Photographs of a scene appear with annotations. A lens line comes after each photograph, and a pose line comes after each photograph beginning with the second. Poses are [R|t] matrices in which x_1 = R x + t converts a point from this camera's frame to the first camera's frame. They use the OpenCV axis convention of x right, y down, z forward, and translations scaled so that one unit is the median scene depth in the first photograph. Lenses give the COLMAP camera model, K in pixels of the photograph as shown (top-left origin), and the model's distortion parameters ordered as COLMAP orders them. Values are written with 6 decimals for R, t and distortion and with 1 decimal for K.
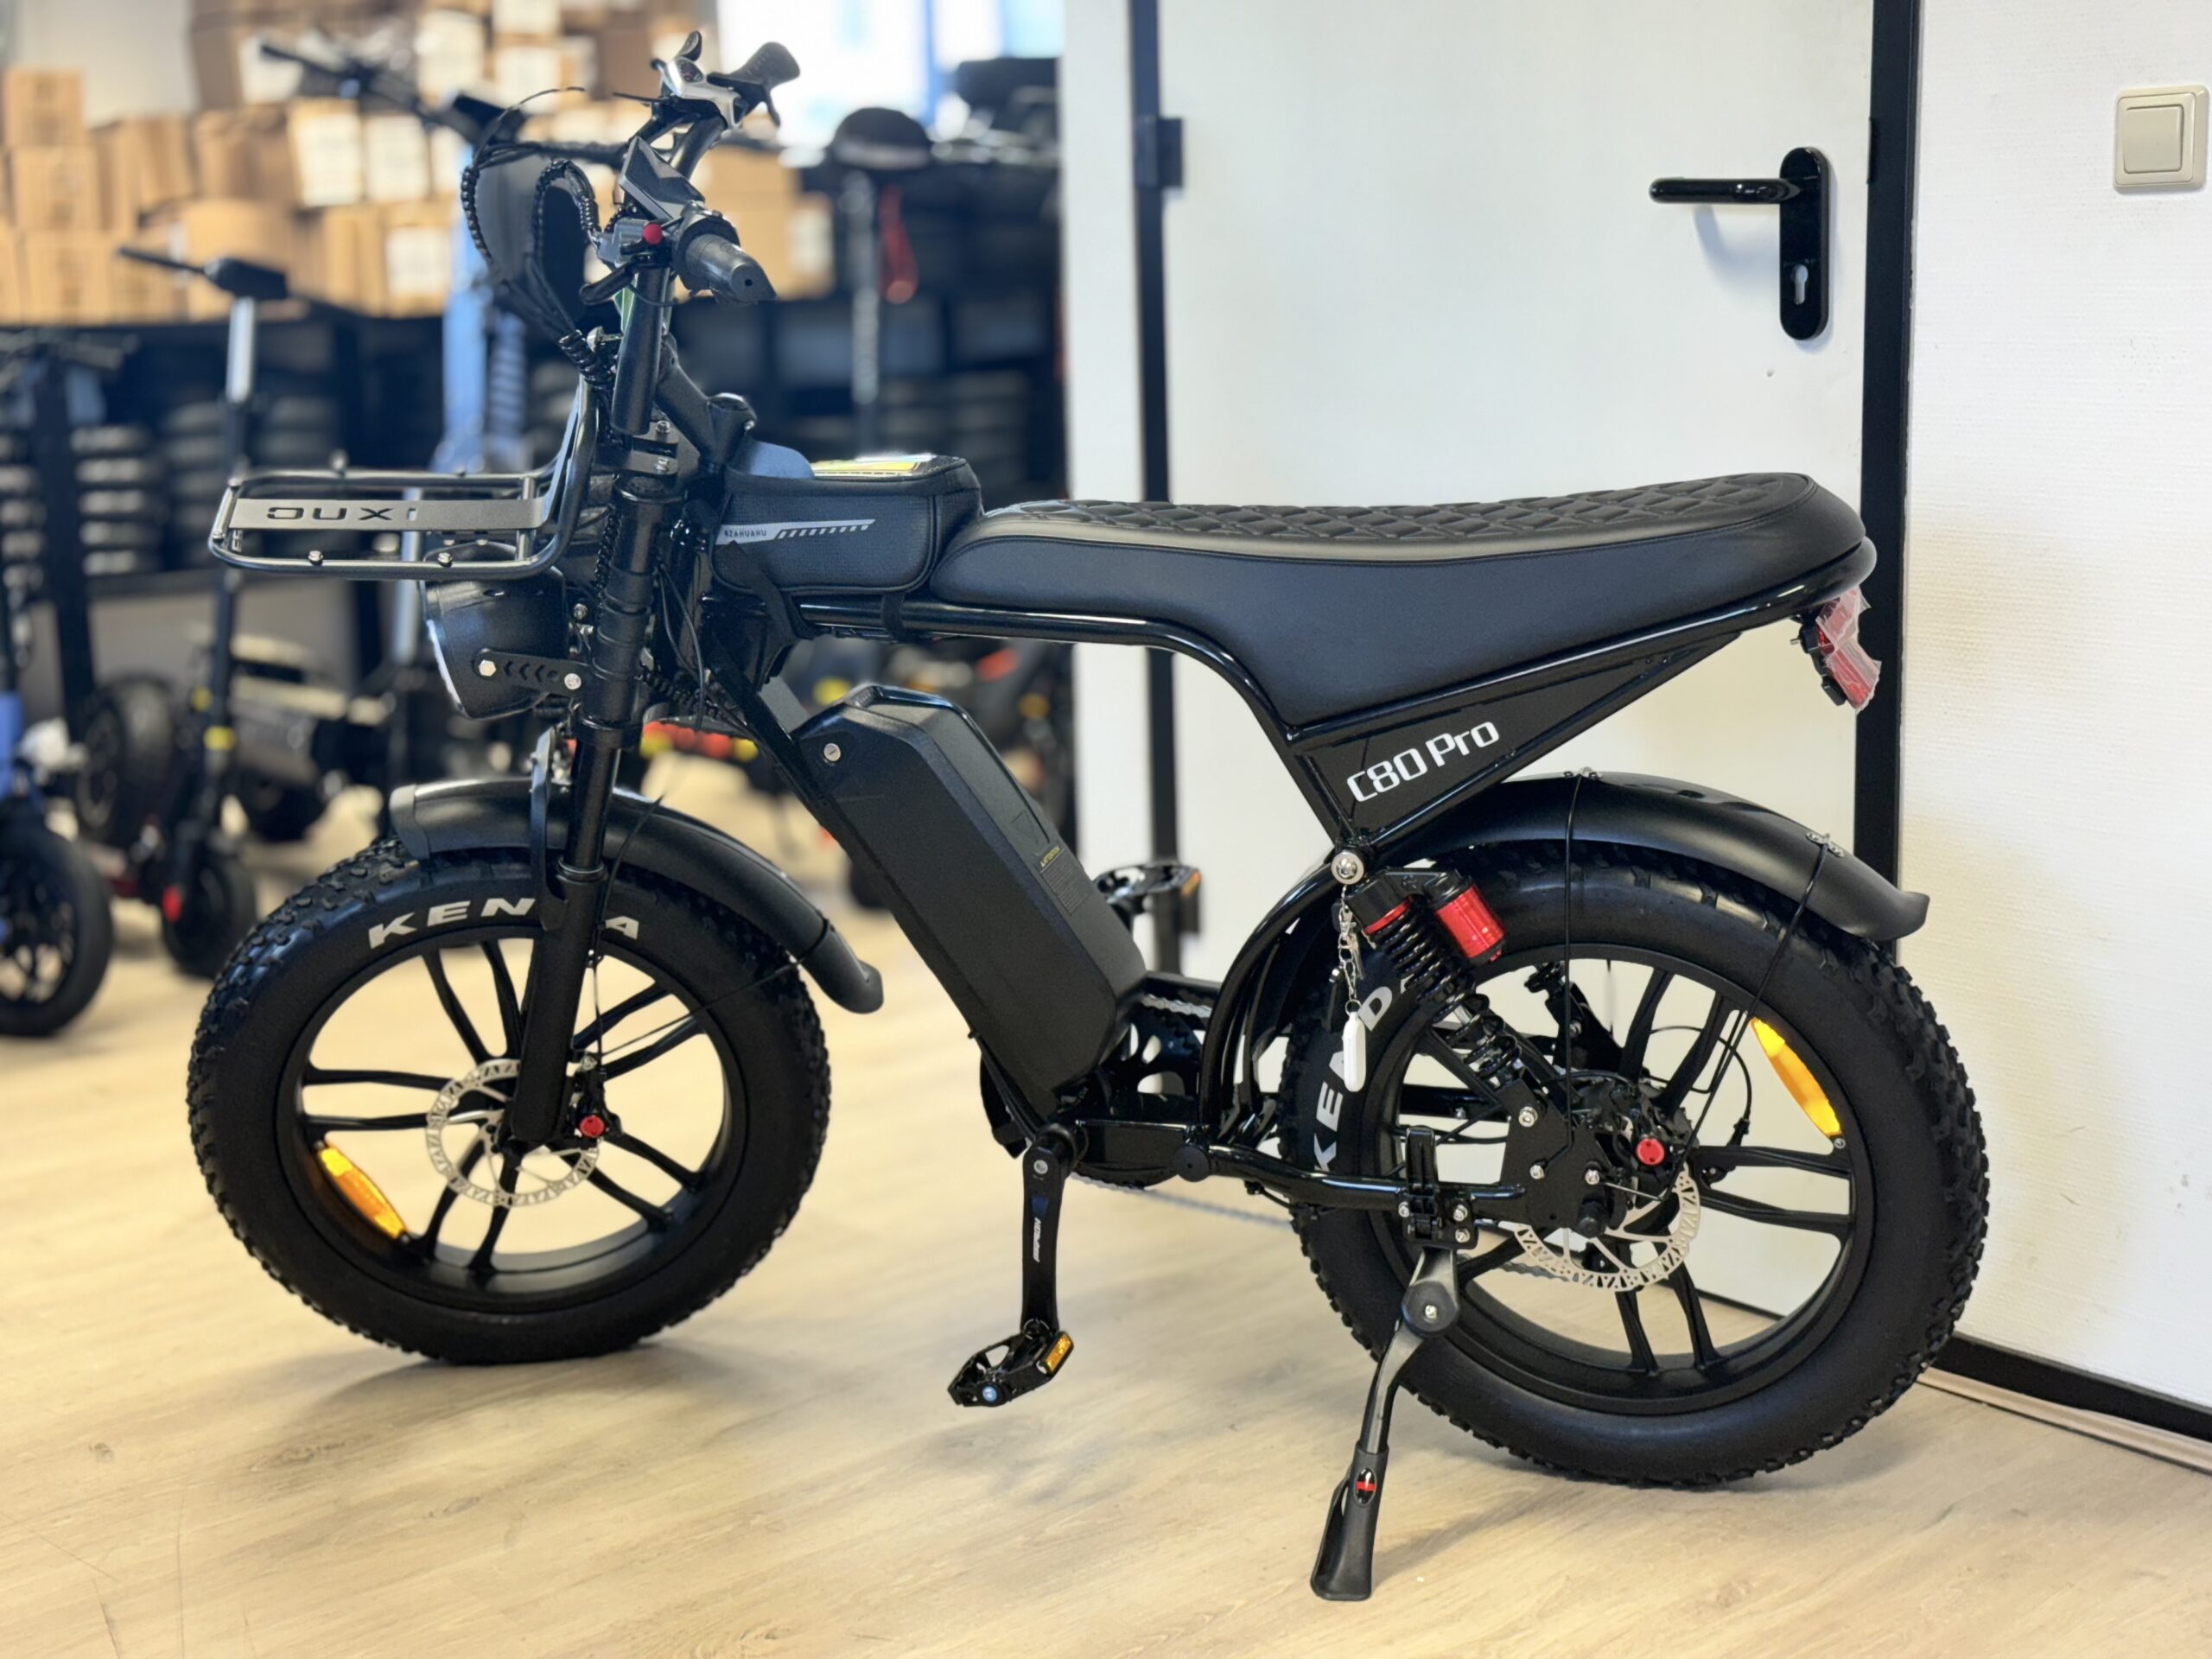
lens RADIAL K [[3200.2, 0, 1109.8], [0, 3200.2, 773.5], [0, 0, 1]] dist [0.010127, 0.435472]
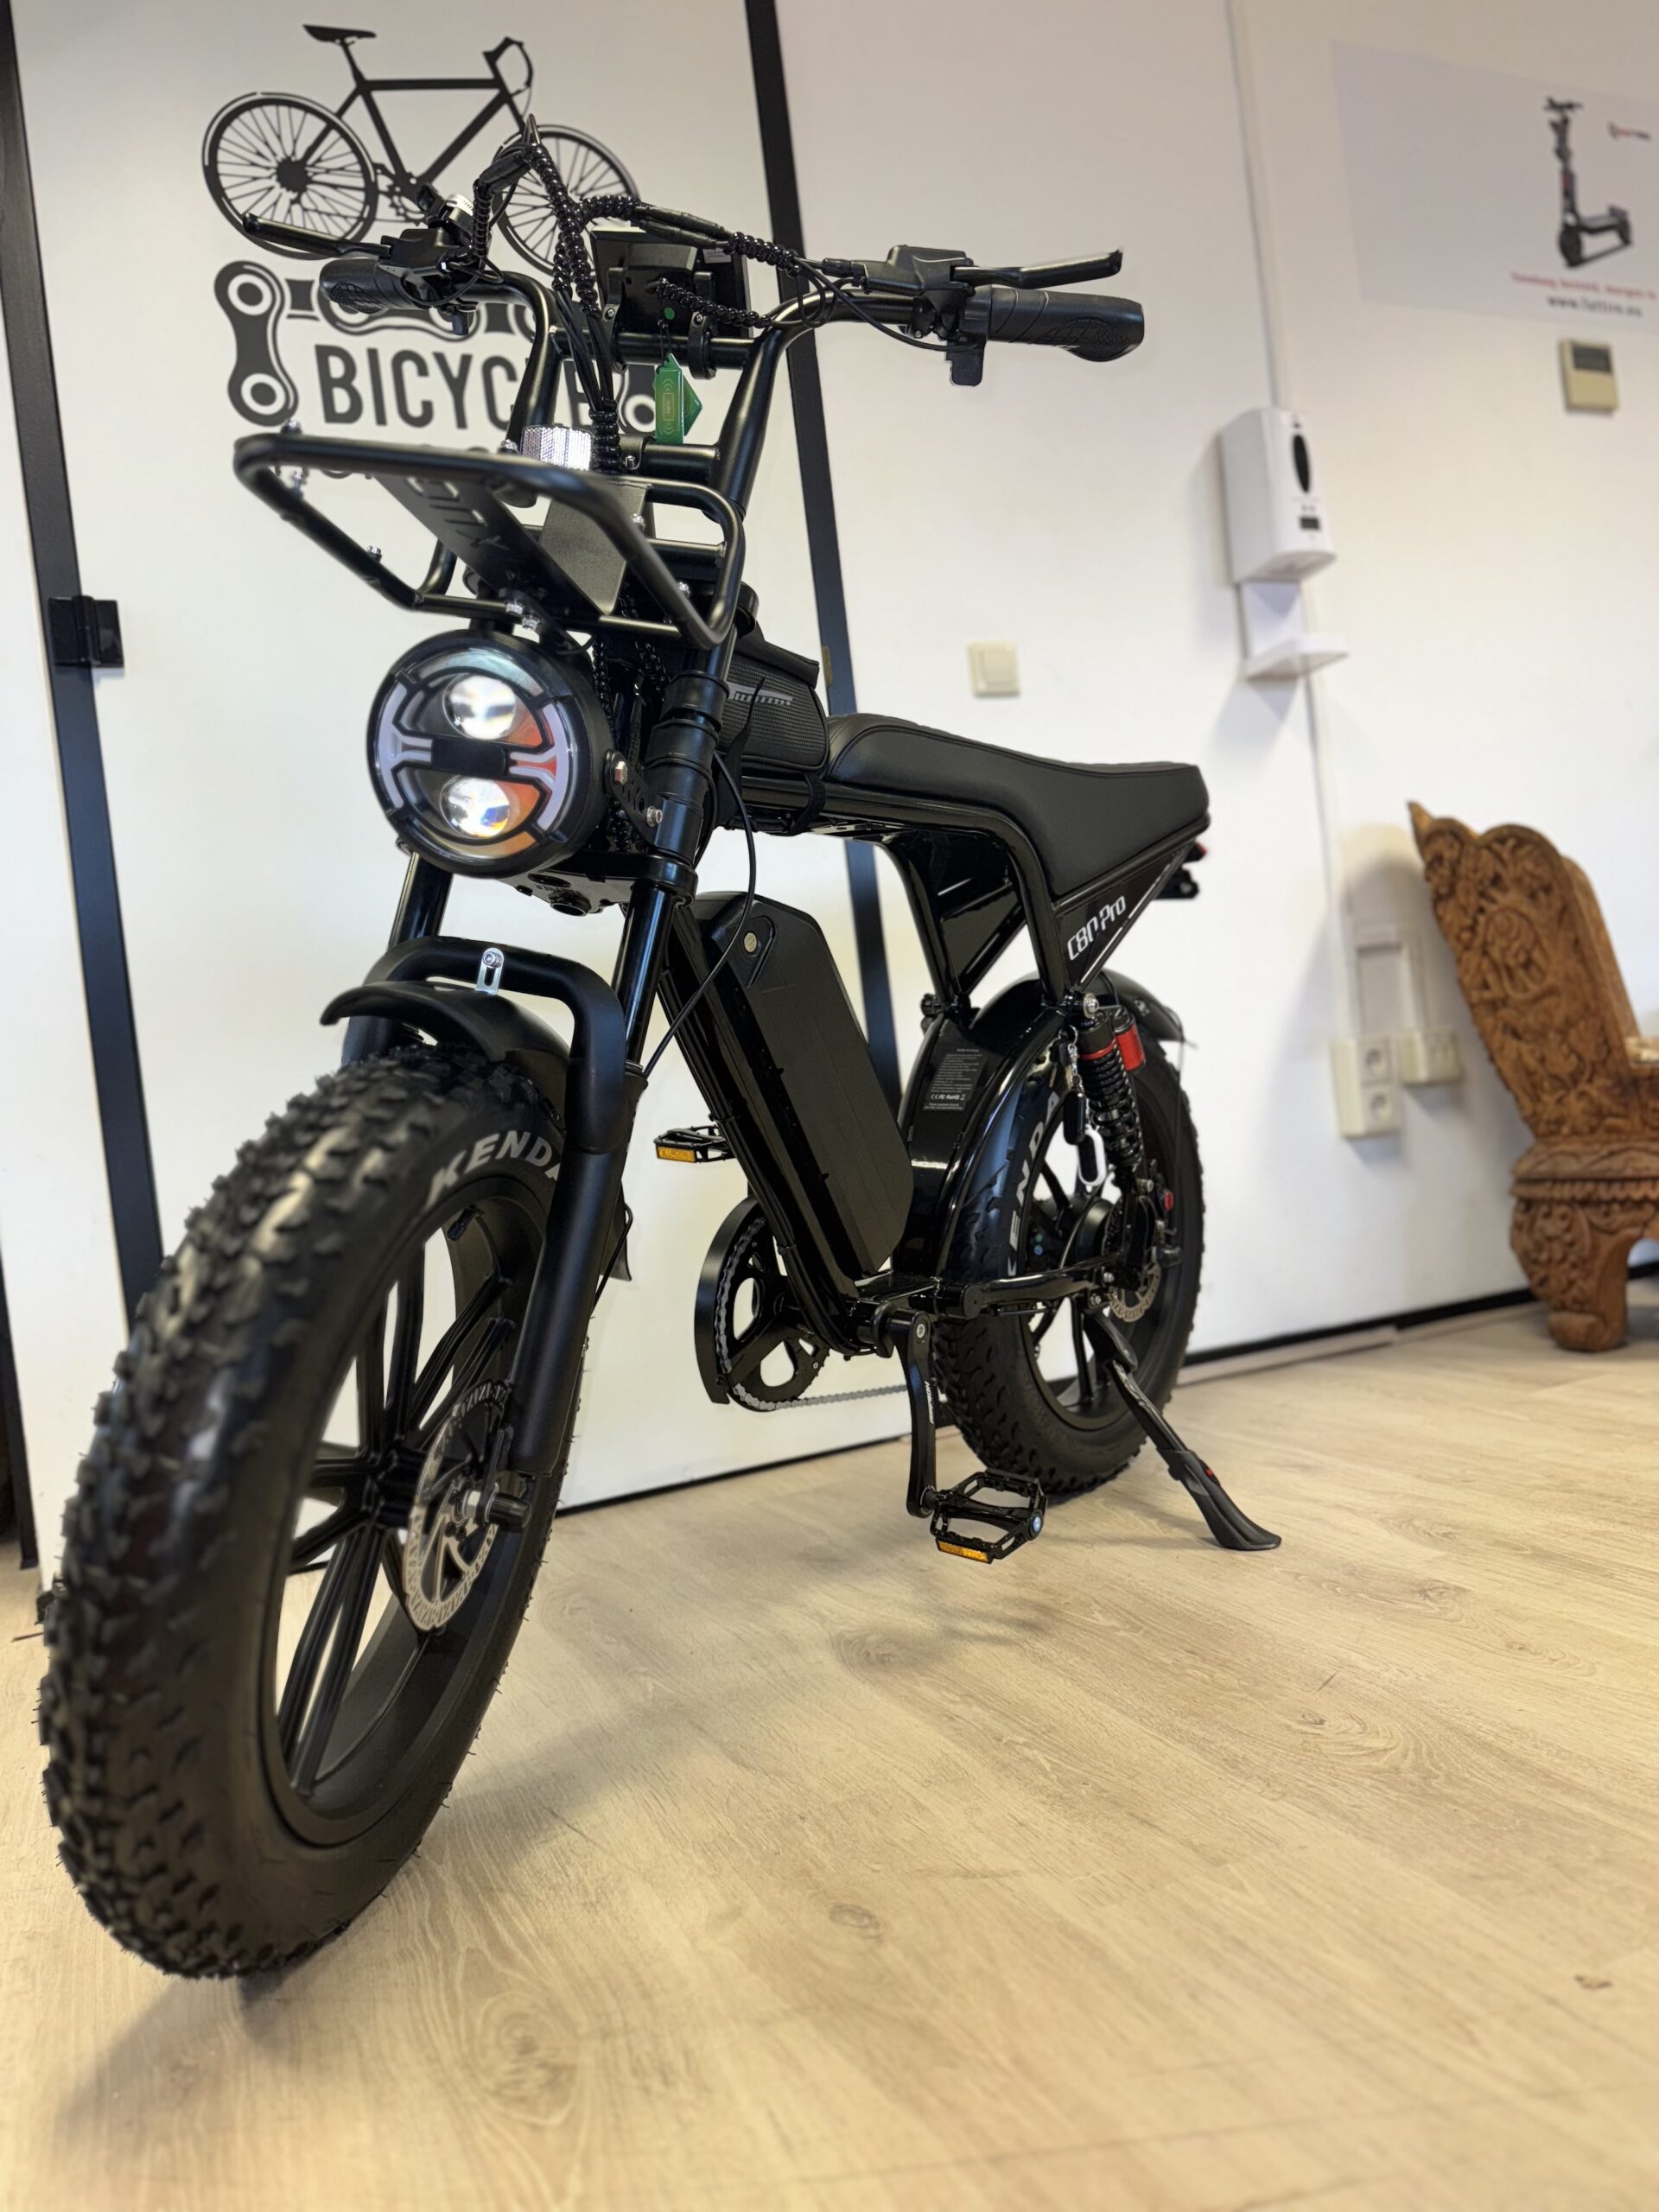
lens RADIAL K [[1582.6, 0, 824.7], [0, 1582.6, 1130.7], [0, 0, 1]] dist [0.007555, -0.018390]
pose [[0.291671, -0.013424, 0.956424, -0.533940], [0.278614, 0.957736, -0.071524, 0.087504], [-0.915042, 0.287335, 0.283084, 0.865157]]
